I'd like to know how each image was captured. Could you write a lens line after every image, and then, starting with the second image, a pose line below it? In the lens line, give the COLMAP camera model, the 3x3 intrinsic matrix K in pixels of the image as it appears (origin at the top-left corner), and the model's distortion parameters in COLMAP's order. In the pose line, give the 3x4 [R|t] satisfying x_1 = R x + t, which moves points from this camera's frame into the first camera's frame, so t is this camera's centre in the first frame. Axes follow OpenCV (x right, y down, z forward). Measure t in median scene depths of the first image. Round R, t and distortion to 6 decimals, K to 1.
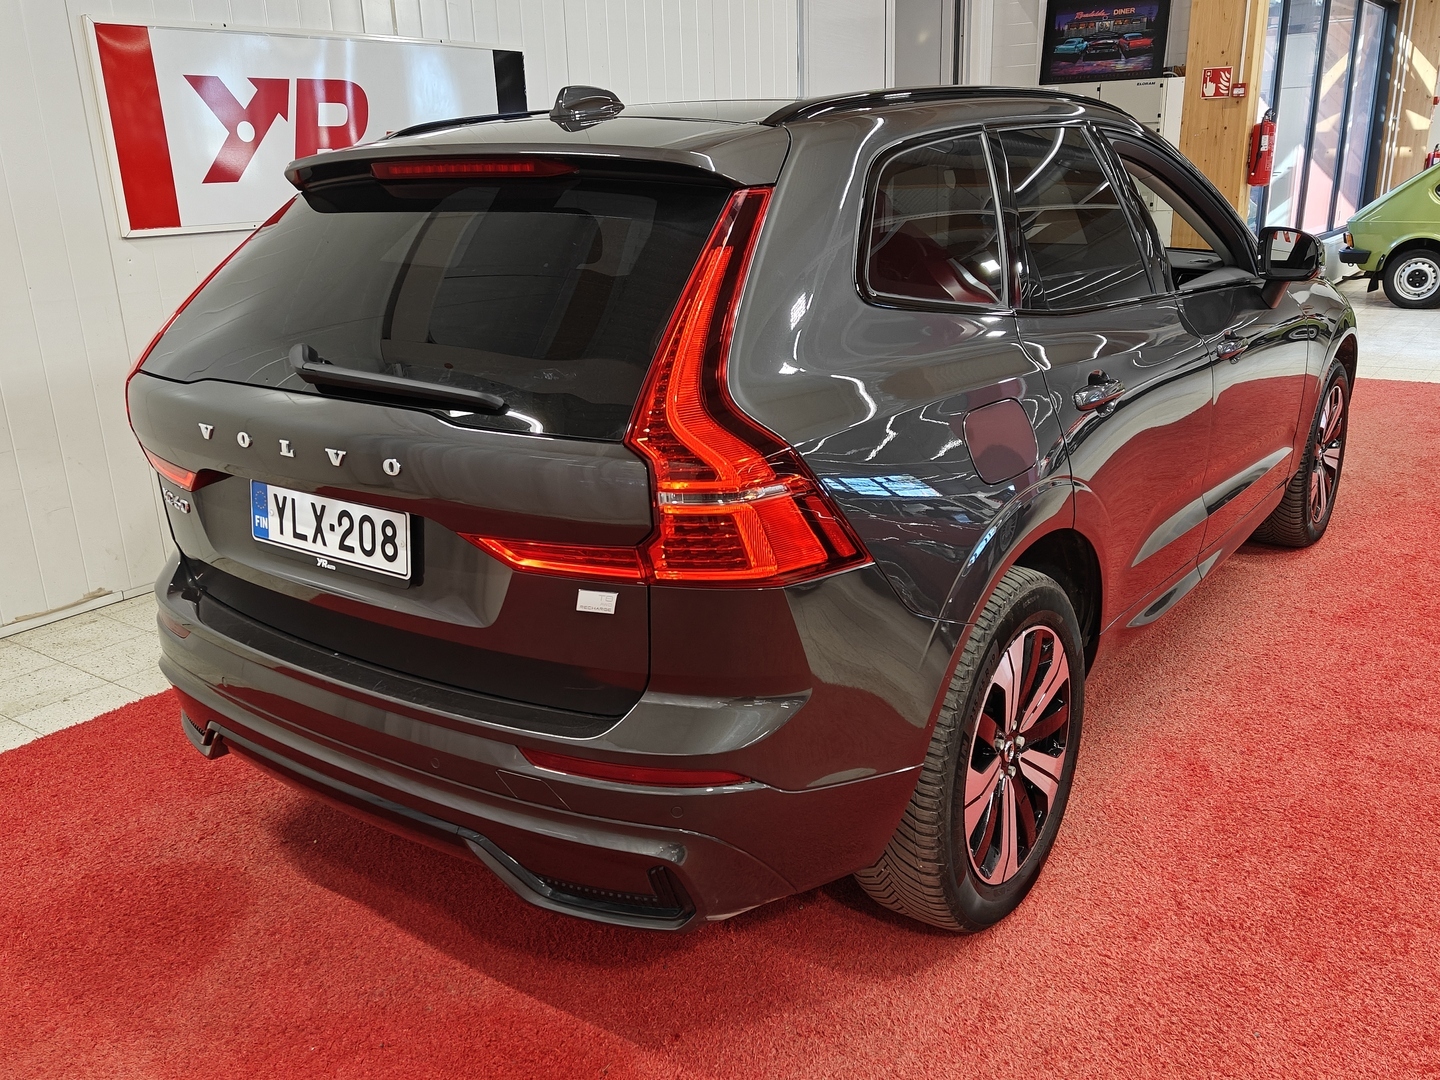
lens RADIAL K [[1238.1, 0, 732.9], [0, 1238.1, 540.6], [0, 0, 1]] dist [0.028582, -0.014341]
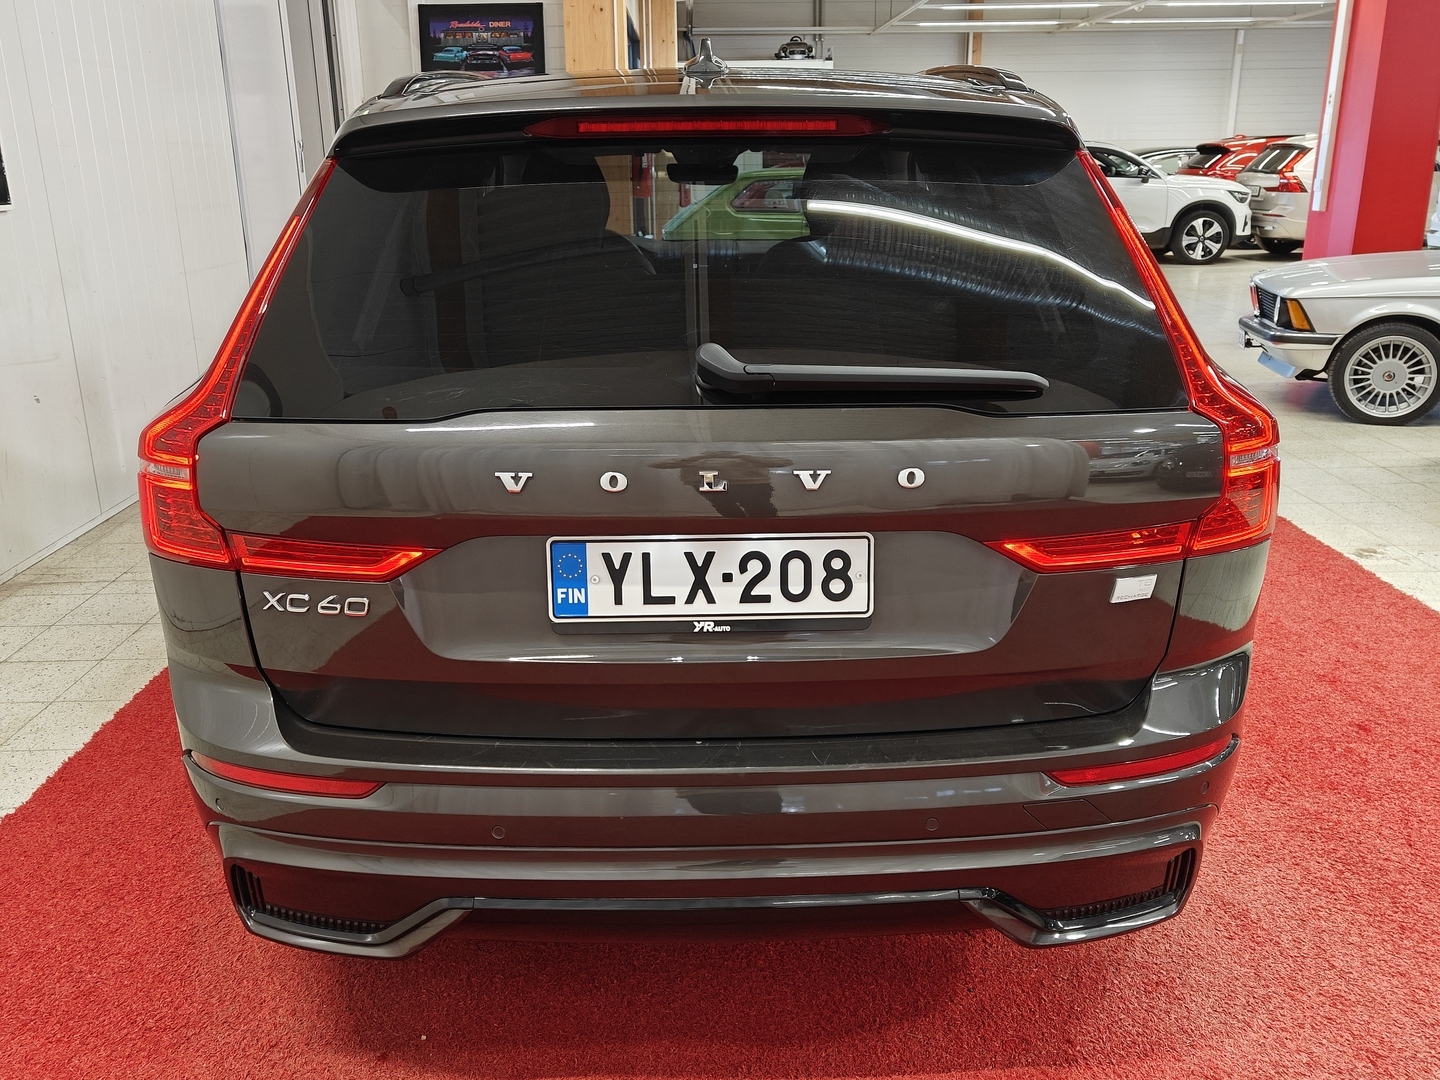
lens RADIAL K [[1238.1, 0, 724.0], [0, 1238.1, 535.7], [0, 0, 1]] dist [0.028582, -0.014341]
pose [[0.800064, -0.158555, 0.578583, -0.764685], [0.169668, 0.984870, 0.035277, -0.063810], [-0.575422, 0.069943, 0.814861, 0.358679]]
